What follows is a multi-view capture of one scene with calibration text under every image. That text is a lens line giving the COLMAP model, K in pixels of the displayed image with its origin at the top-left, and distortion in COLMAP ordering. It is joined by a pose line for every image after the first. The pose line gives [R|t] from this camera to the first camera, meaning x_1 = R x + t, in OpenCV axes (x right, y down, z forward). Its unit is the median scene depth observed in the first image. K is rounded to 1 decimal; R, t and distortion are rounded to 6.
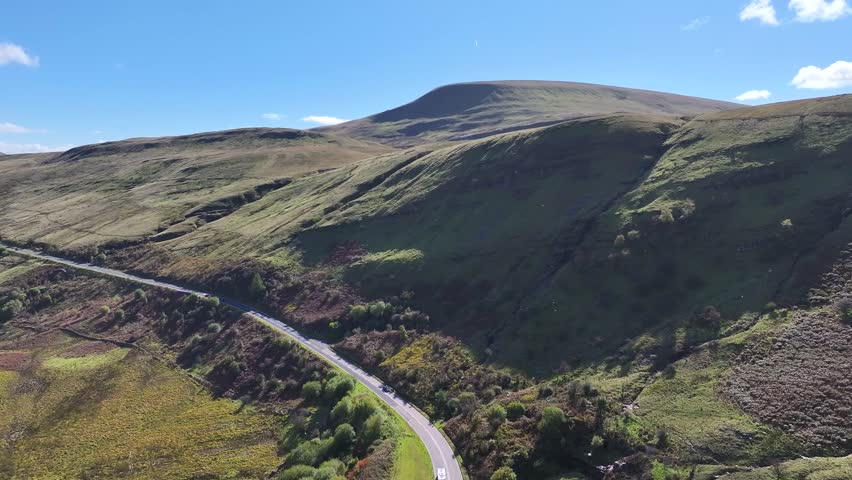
lens RADIAL K [[619.7, 0, 426.0], [0, 619.7, 240.0], [0, 0, 1]] dist [0.067462, -0.085100]
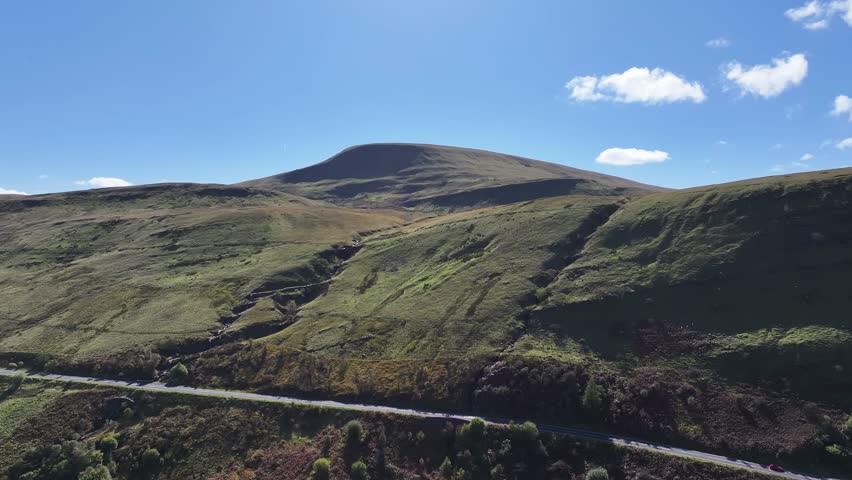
lens RADIAL K [[613.4, 0, 426.0], [0, 613.4, 240.0], [0, 0, 1]] dist [0.000073, 0.001845]
pose [[0.931440, -0.007857, 0.363810, -0.325540], [0.049164, 0.993317, -0.104419, -0.015440], [-0.360558, 0.115146, 0.925602, 0.220579]]
